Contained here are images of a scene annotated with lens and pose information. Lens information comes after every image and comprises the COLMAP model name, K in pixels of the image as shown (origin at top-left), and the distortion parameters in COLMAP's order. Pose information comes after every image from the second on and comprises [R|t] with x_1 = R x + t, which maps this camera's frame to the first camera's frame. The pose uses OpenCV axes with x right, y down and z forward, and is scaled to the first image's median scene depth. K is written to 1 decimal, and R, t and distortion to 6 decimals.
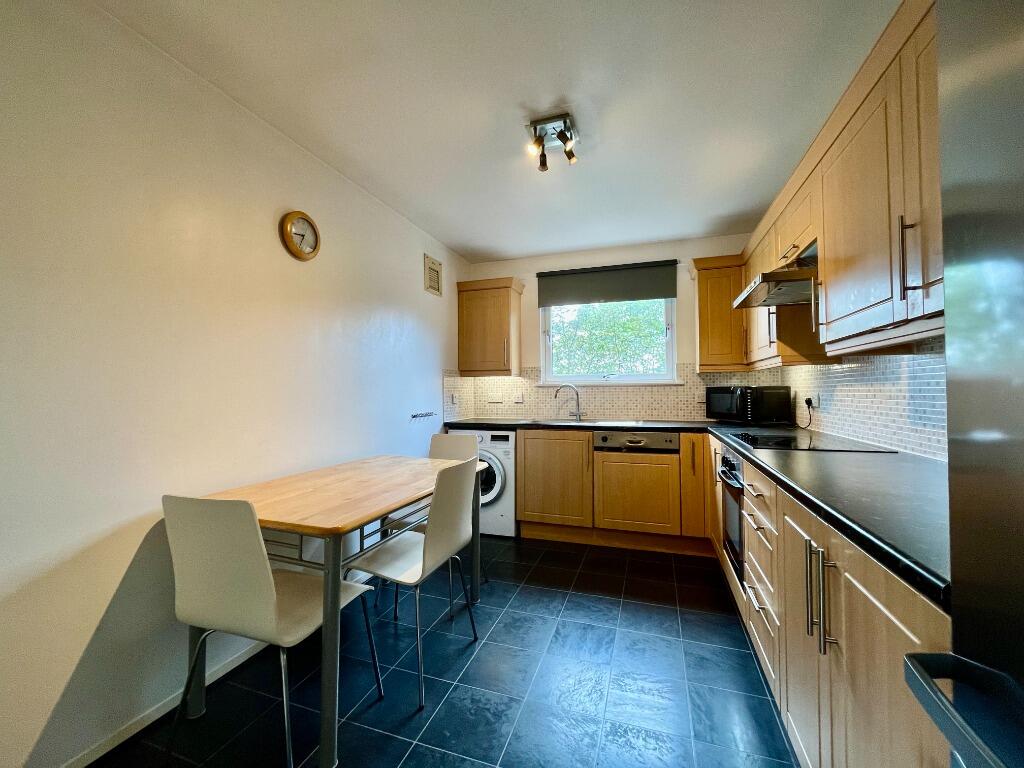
lens RADIAL K [[415.4, 0, 513.7], [0, 415.4, 386.2], [0, 0, 1]] dist [-0.003906, 0.000389]
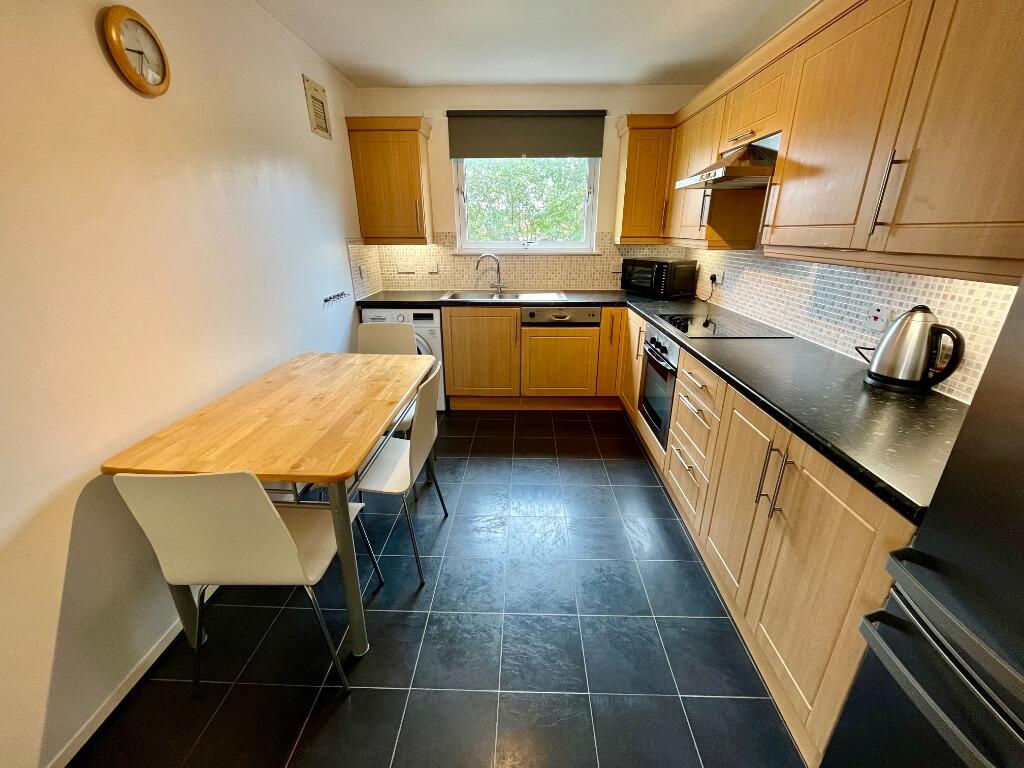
lens RADIAL K [[415.4, 0, 514.0], [0, 415.4, 386.8], [0, 0, 1]] dist [-0.003906, 0.000389]
pose [[0.955573, -0.100617, 0.277051, -0.124351], [-0.007499, 0.931330, 0.364099, -0.078992], [-0.294661, -0.350000, 0.889199, 0.045809]]
